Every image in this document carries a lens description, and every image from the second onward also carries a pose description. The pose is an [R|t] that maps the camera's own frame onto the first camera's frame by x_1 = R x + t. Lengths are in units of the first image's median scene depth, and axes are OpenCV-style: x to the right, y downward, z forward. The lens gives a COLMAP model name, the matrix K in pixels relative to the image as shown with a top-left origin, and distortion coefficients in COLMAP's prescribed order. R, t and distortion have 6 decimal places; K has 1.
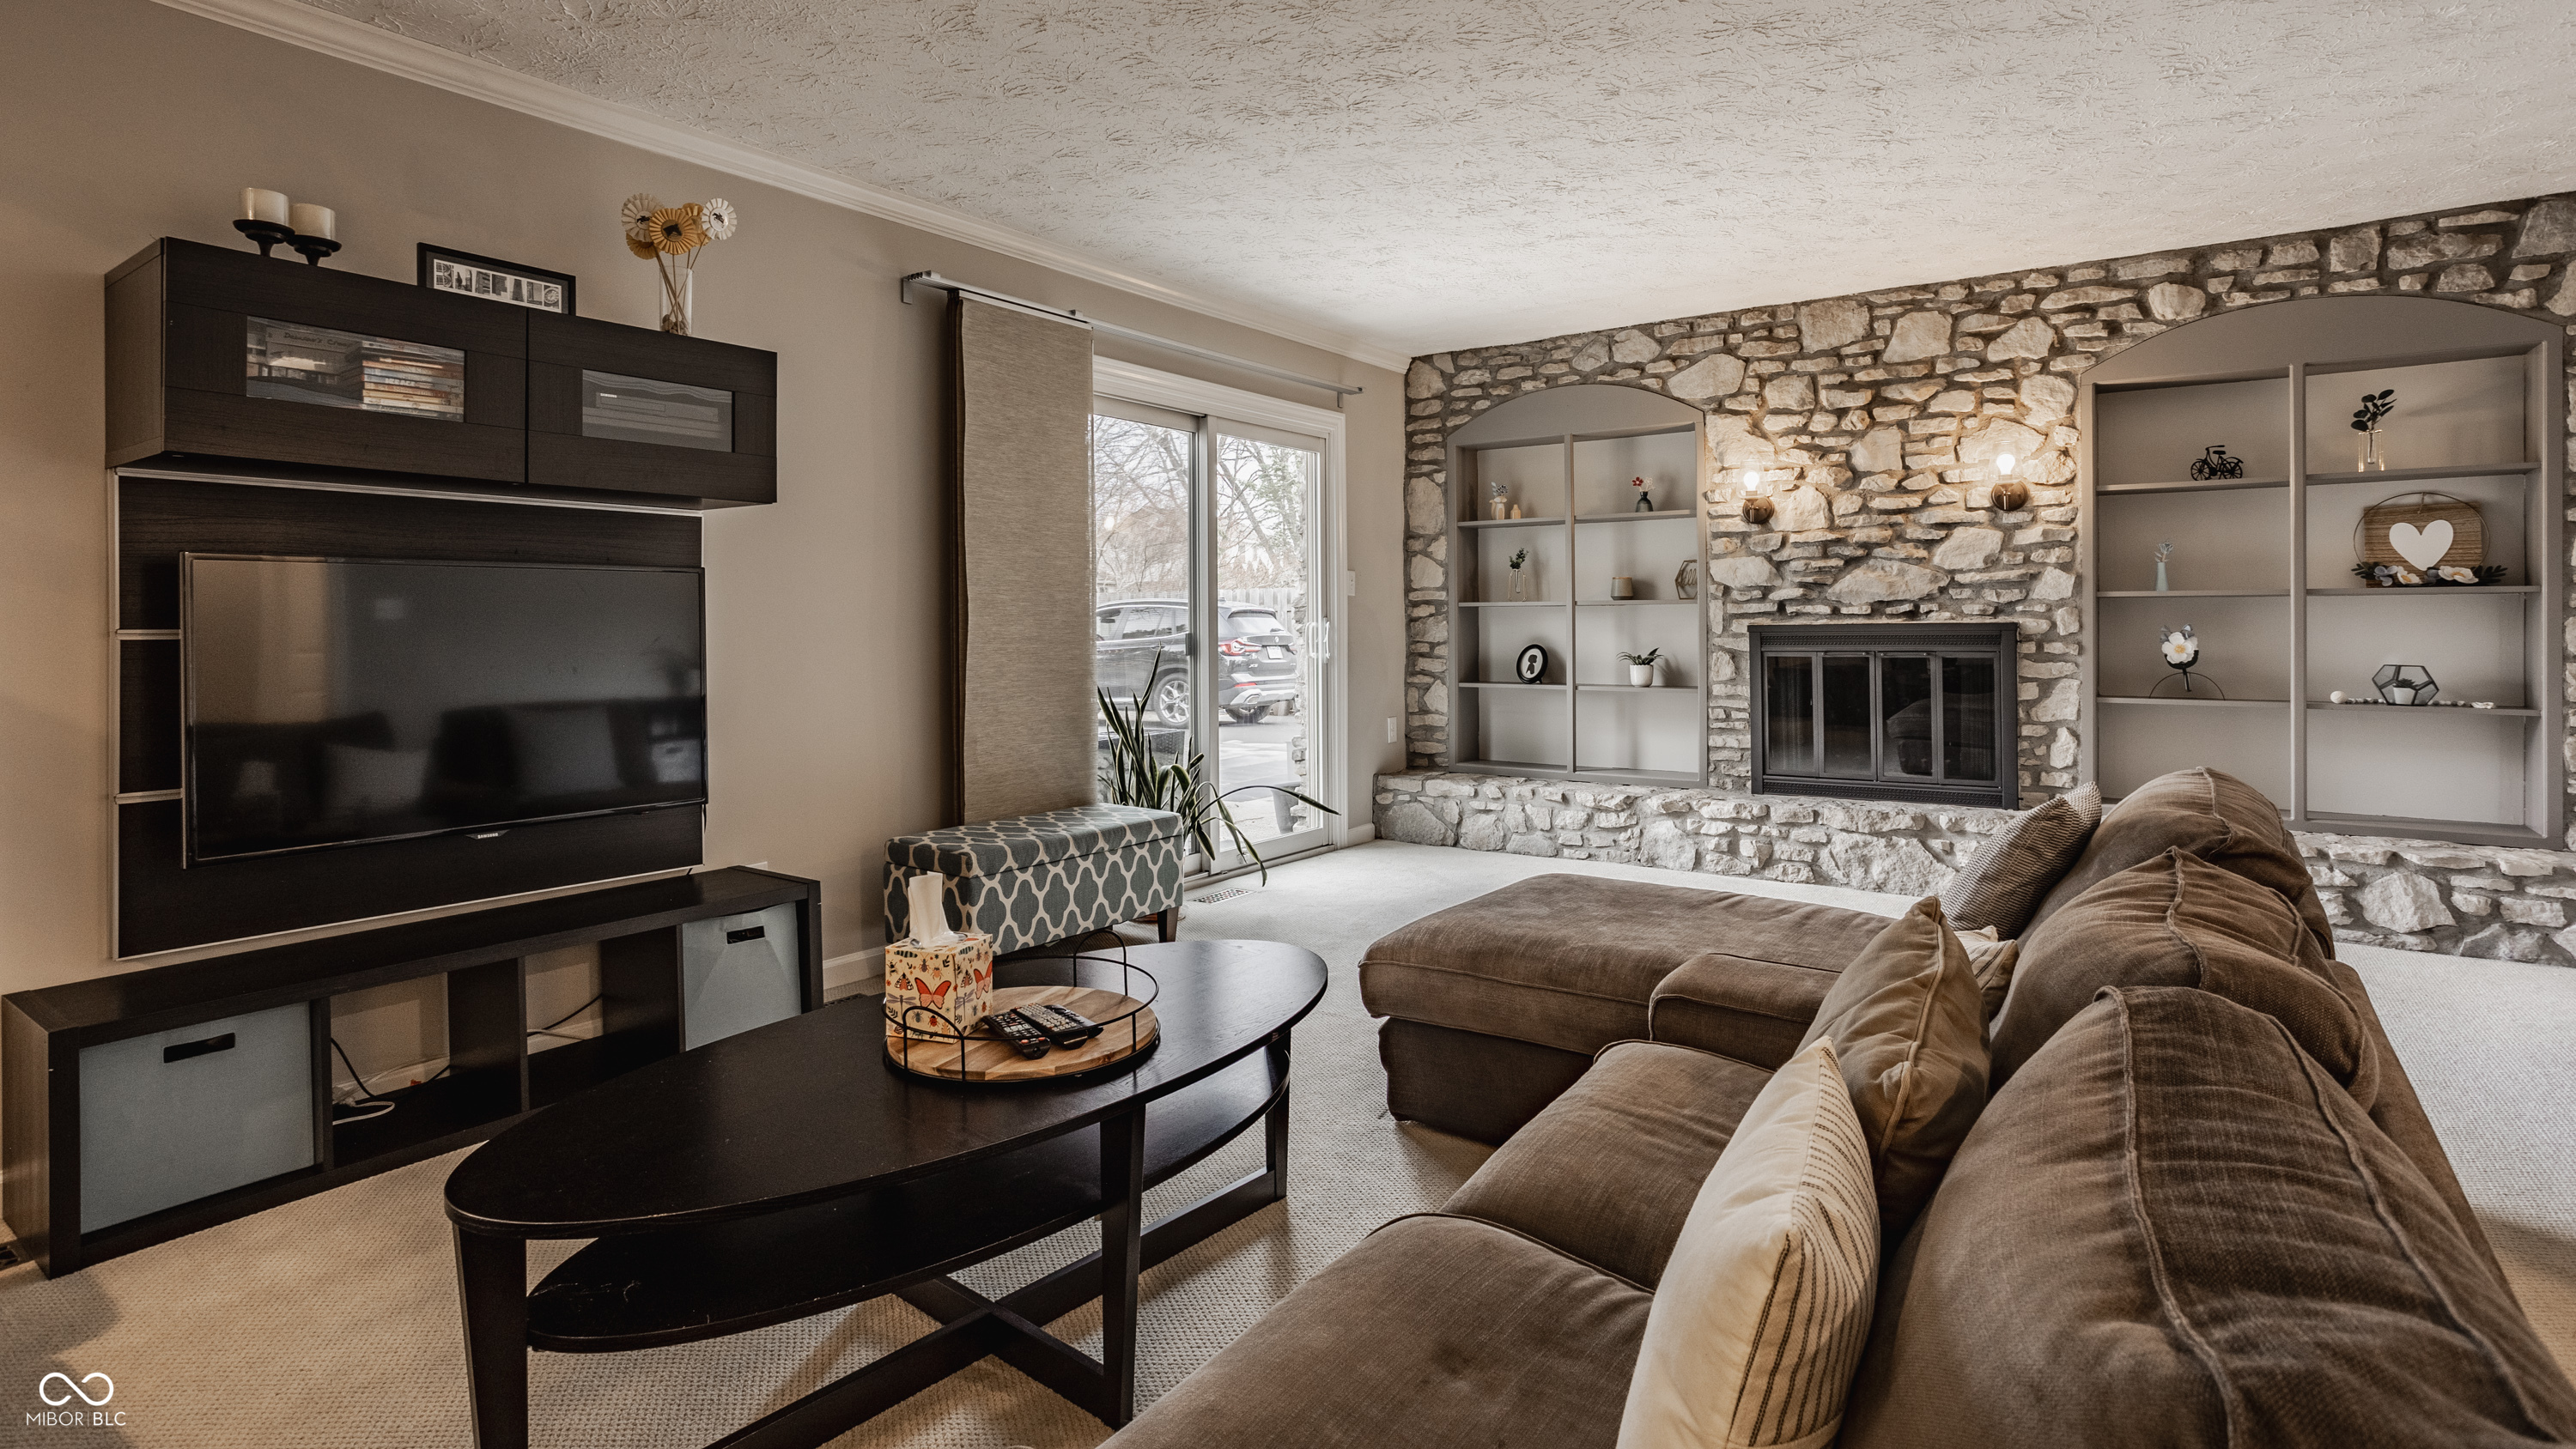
lens RADIAL K [[1220.6, 0, 1360.8], [0, 1220.6, 594.3], [0, 0, 1]] dist [-0.023023, 0.030758]
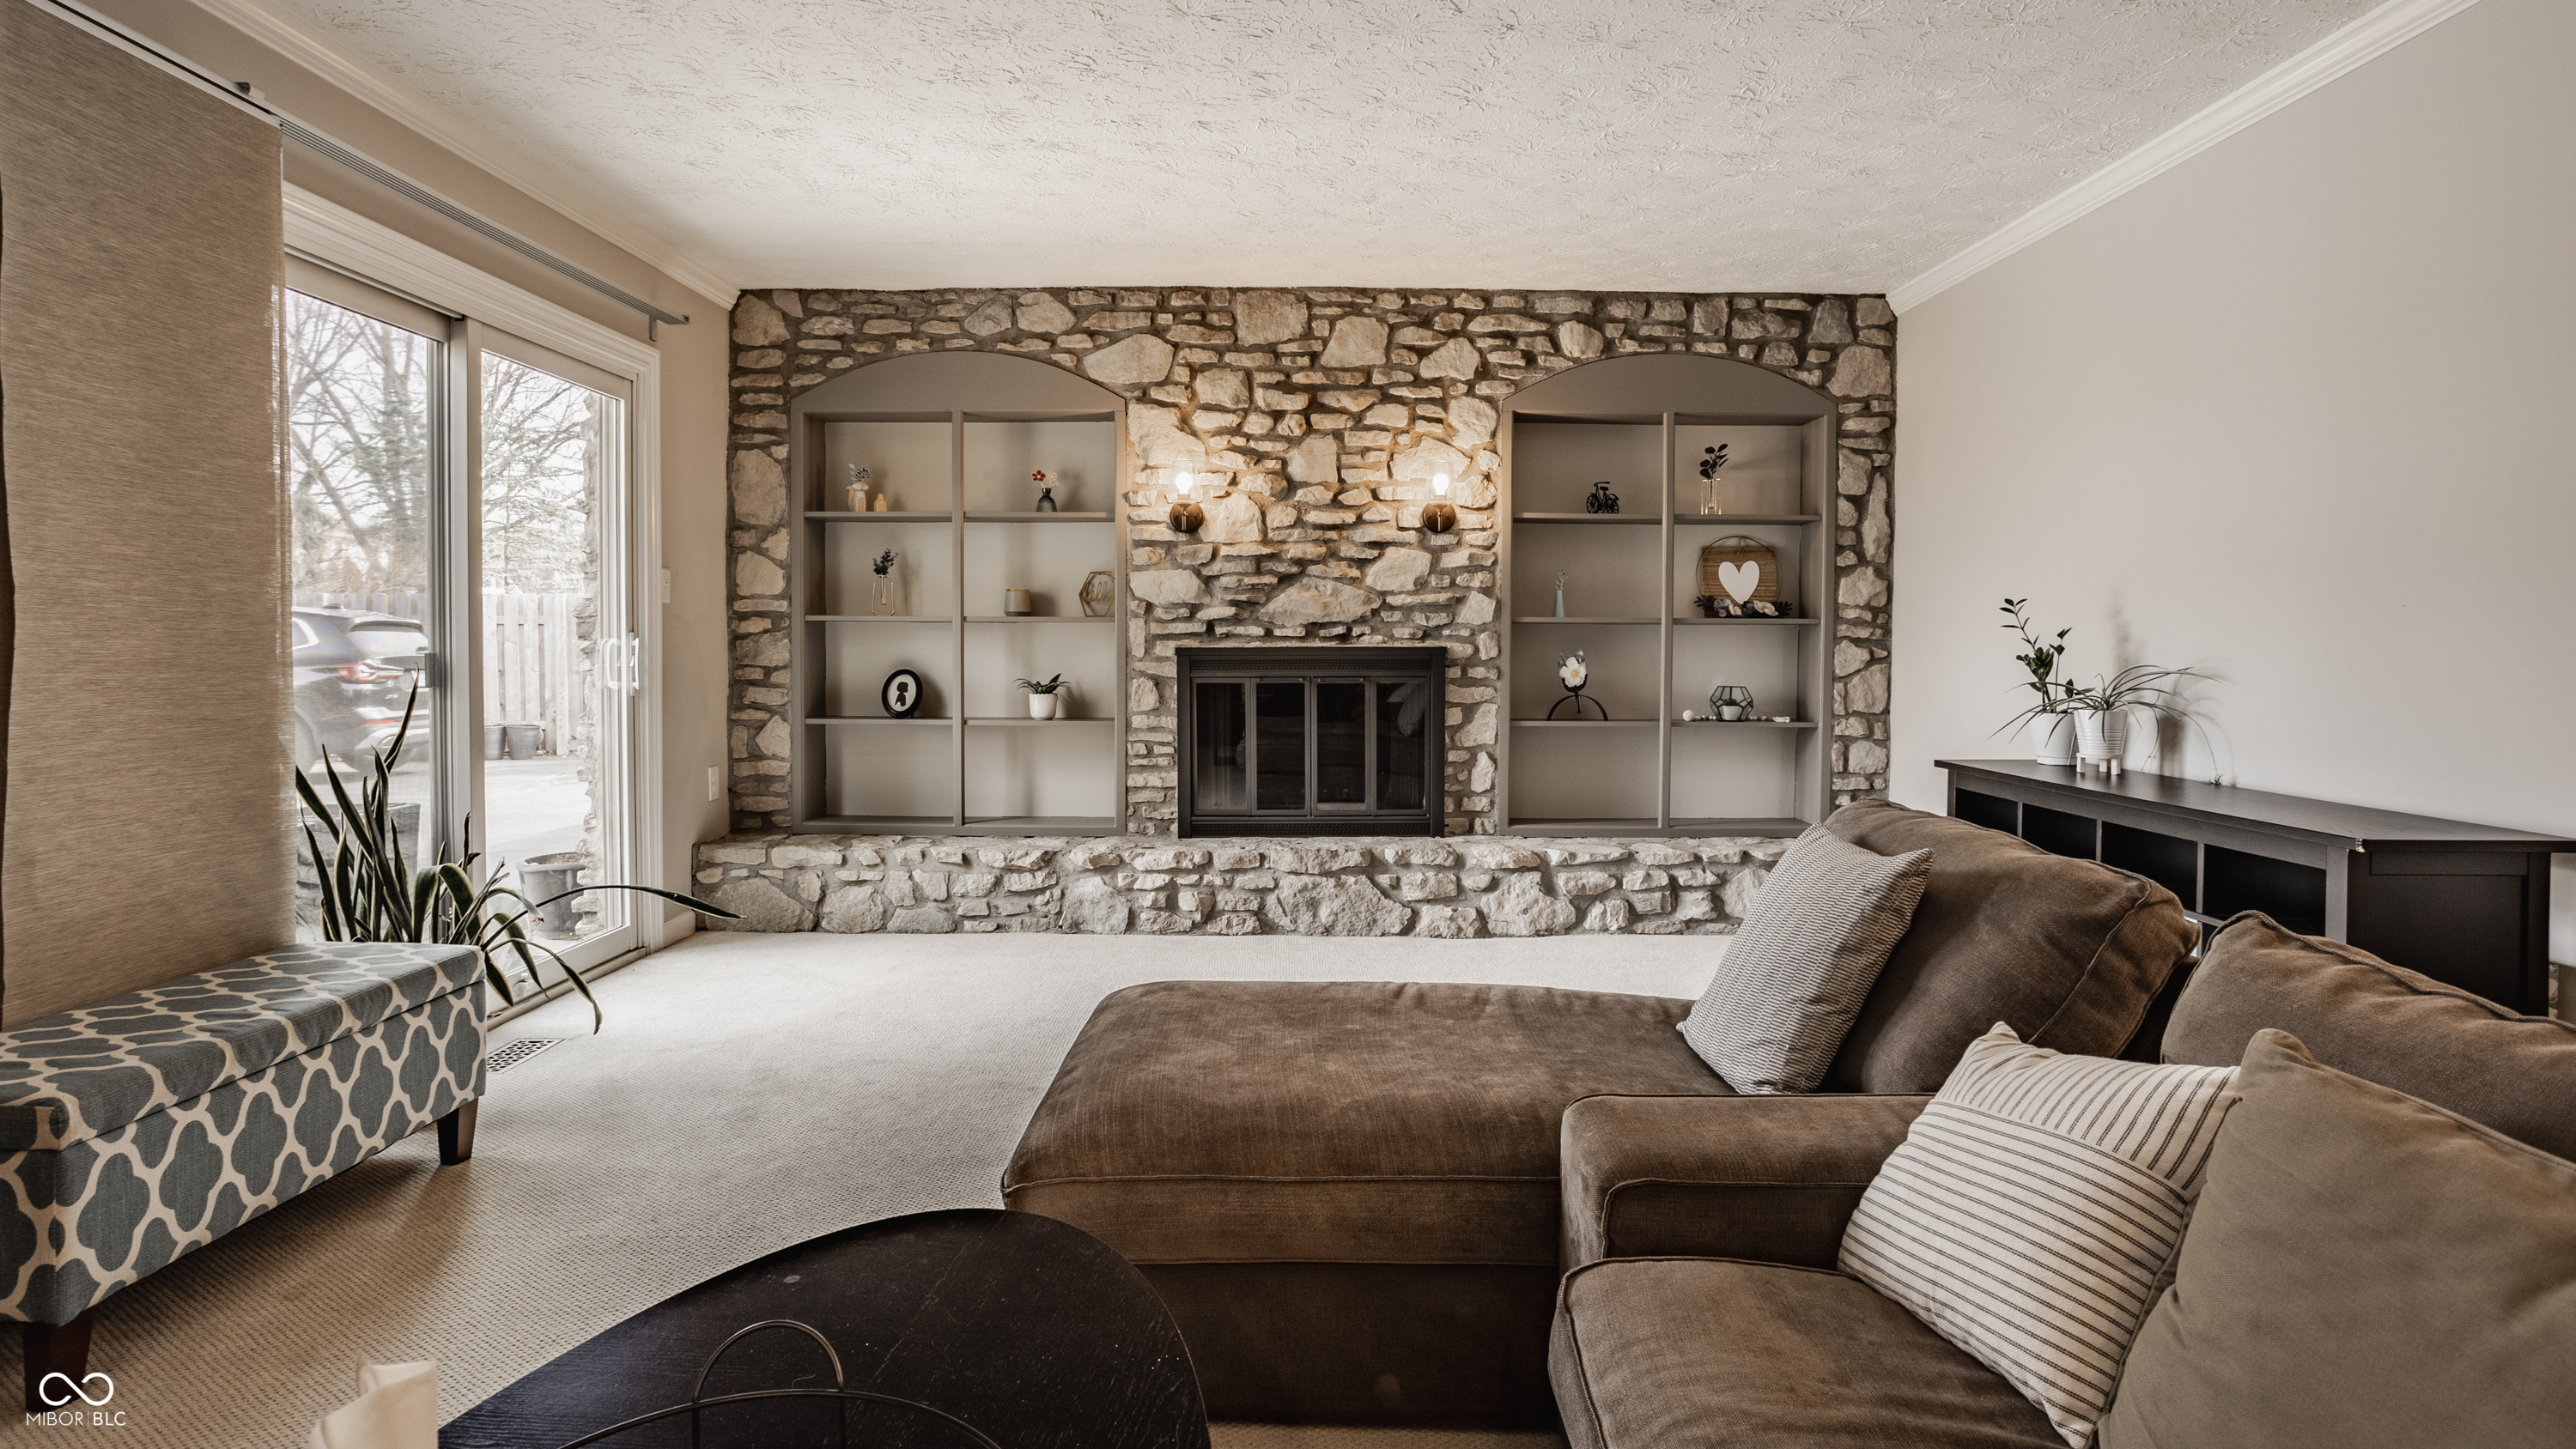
lens RADIAL K [[1262.3, 0, 1284.9], [0, 1262.3, 652.7], [0, 0, 1]] dist [-0.052204, 0.035608]
pose [[0.842718, 0.004990, 0.538333, -0.112078], [-0.021133, 0.999493, 0.023818, 0.006244], [-0.537941, -0.031449, 0.842396, 0.201324]]
